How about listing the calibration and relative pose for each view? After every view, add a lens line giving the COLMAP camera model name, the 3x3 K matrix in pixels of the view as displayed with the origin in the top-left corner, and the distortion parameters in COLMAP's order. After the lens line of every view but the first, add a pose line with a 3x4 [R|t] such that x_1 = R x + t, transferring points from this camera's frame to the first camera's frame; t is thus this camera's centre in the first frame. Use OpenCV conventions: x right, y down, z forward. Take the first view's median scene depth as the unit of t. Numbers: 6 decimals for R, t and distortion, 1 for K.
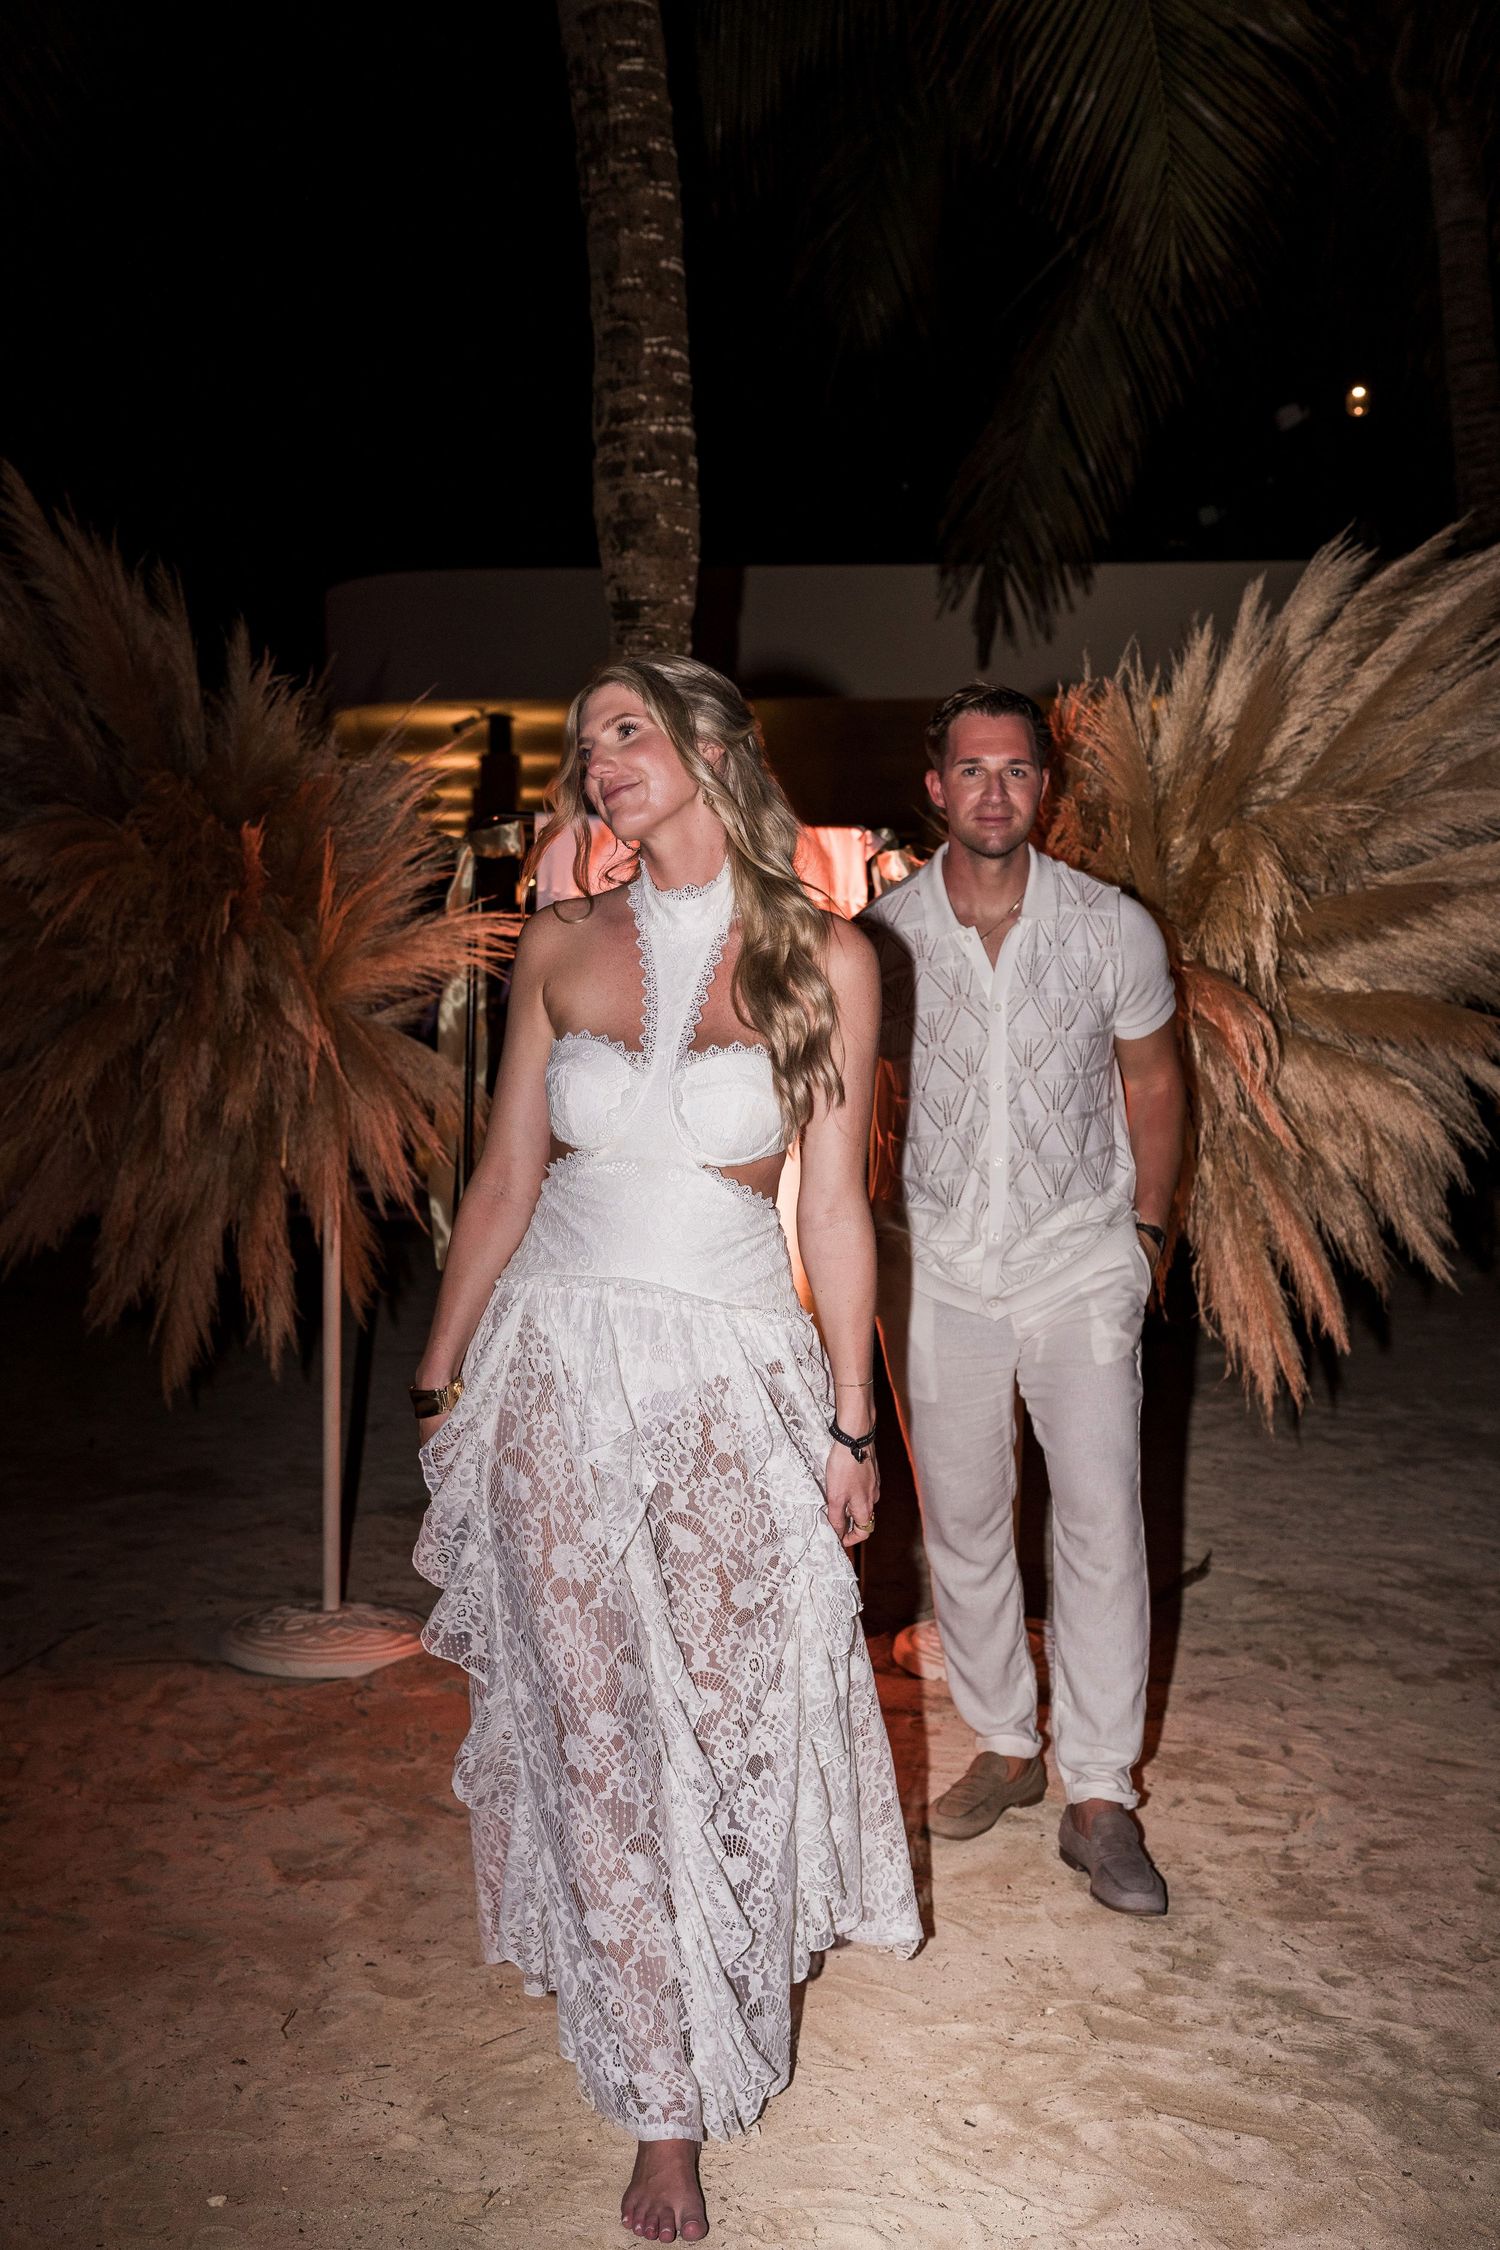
lens RADIAL K [[2276.0, 0, 735.3], [0, 2276.0, 1137.0], [0, 0, 1]] dist [-0.041183, 0.000000]
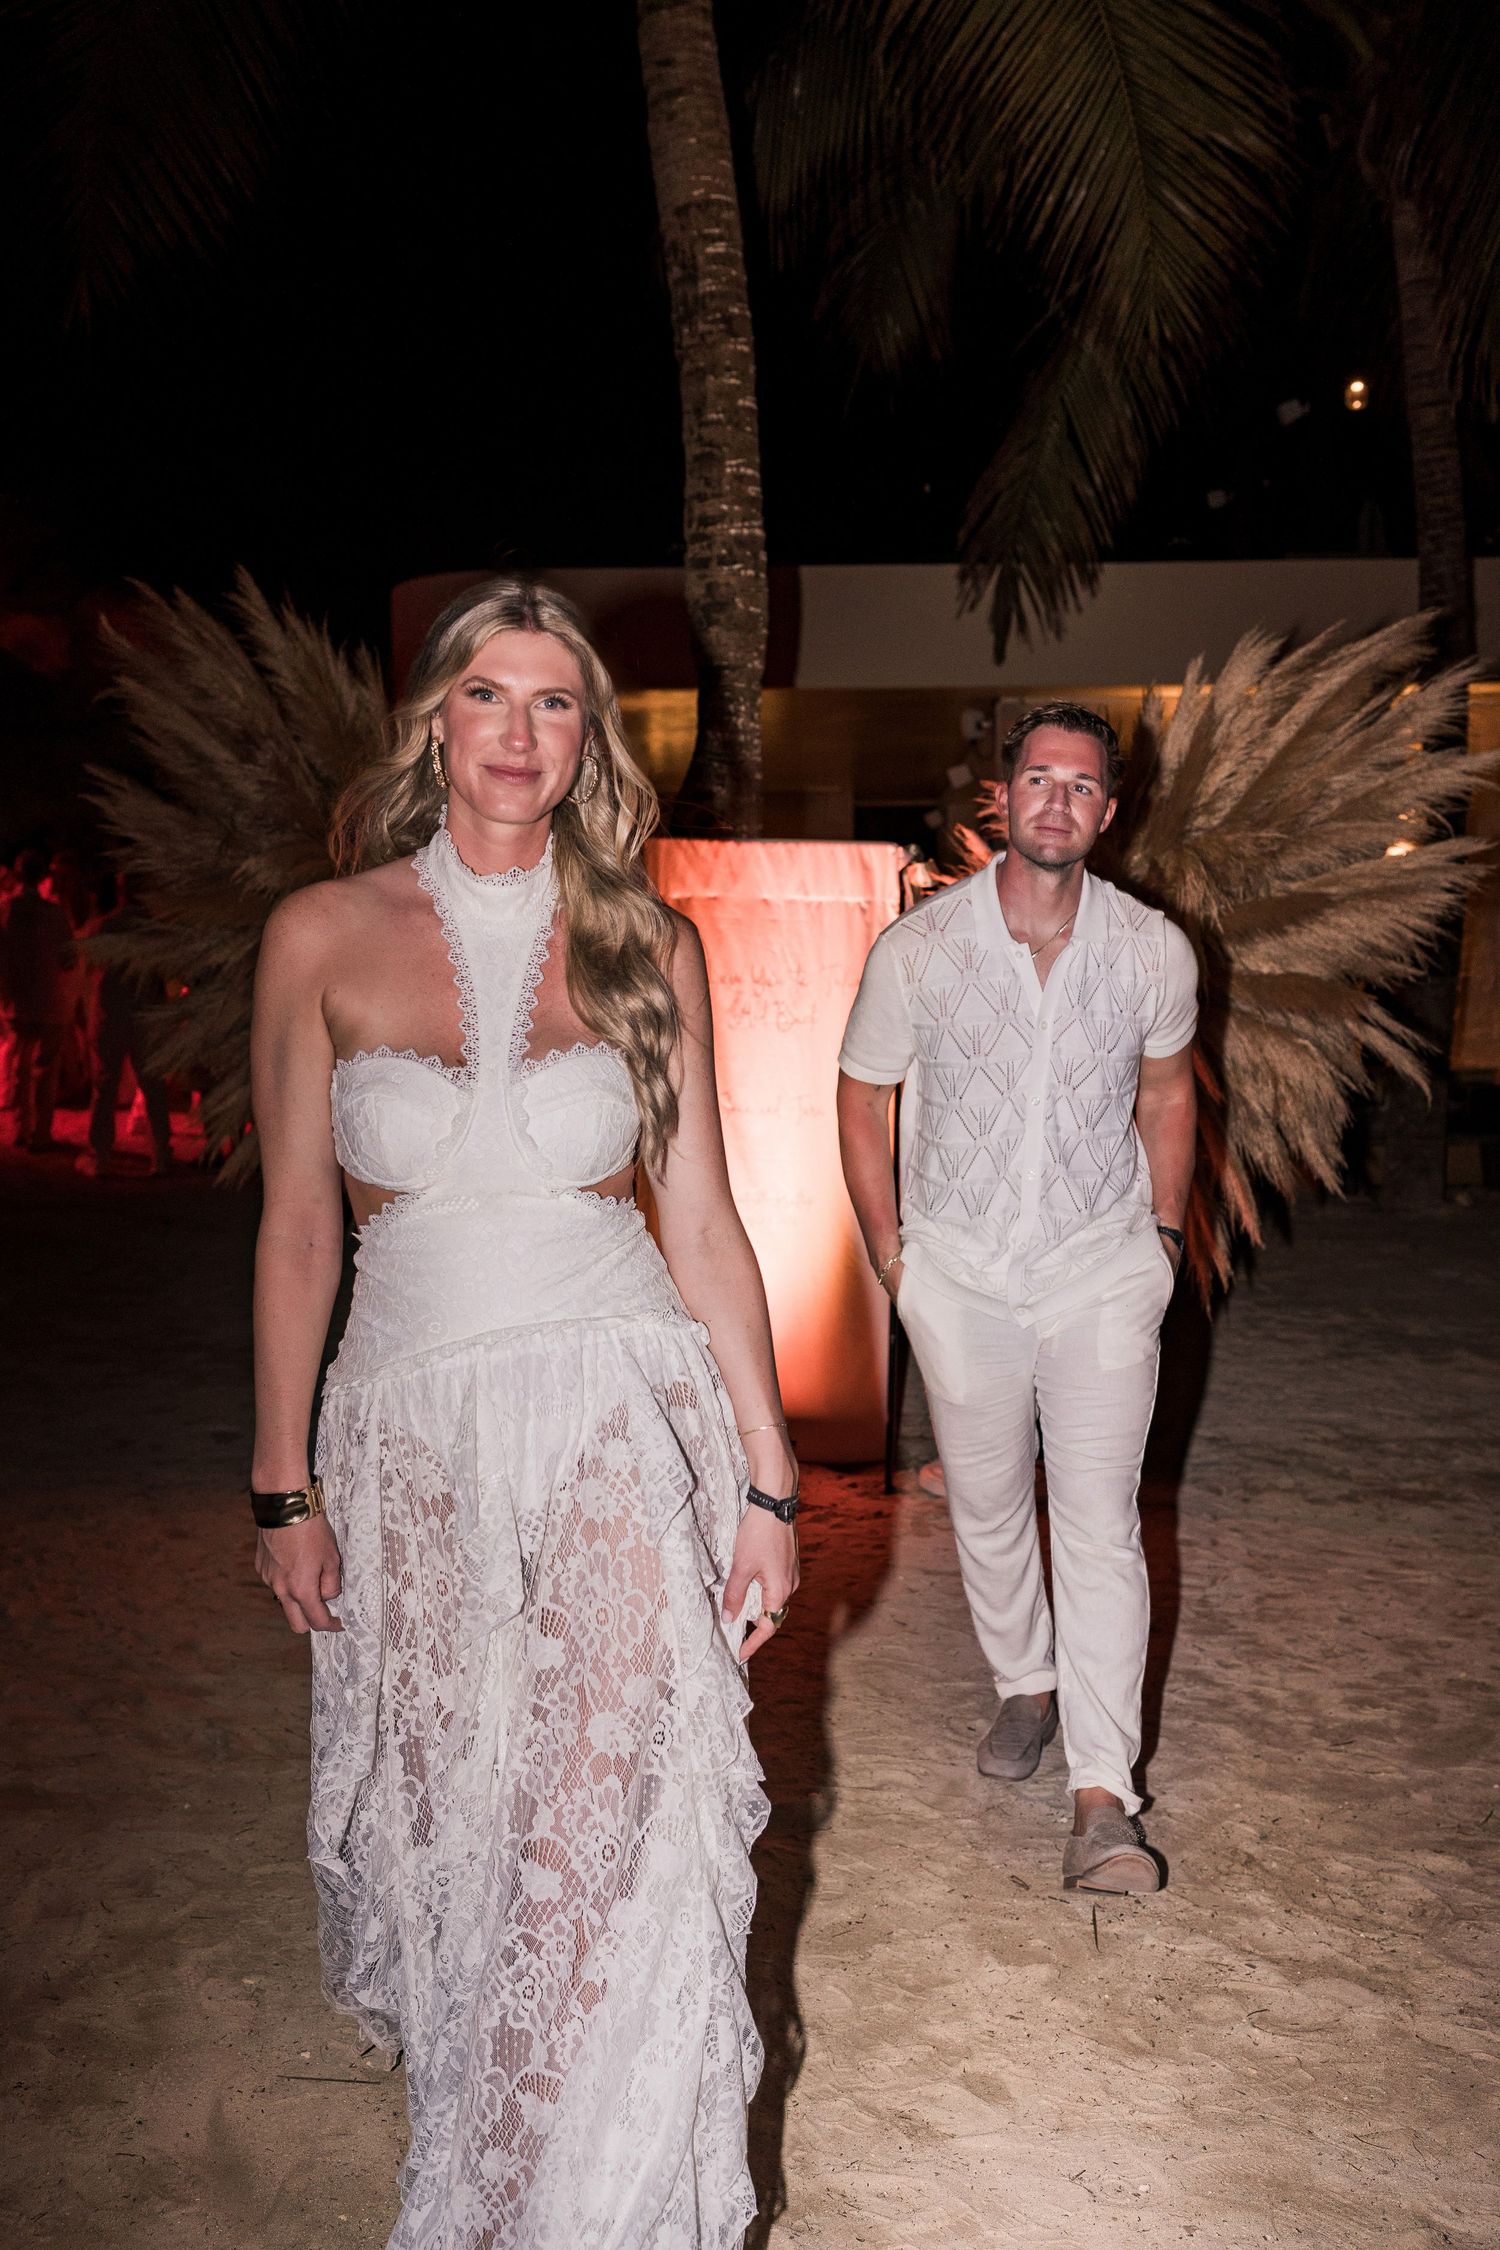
lens RADIAL K [[2276.0, 0, 764.3], [0, 2276.0, 1117.1], [0, 0, 1]] dist [-0.041183, 0.000000]
pose [[0.999994, 0.000303, 0.003361, -0.024528], [-0.000336, 0.999951, 0.009858, 0.006584], [-0.003358, -0.009859, 0.999946, -0.313451]]
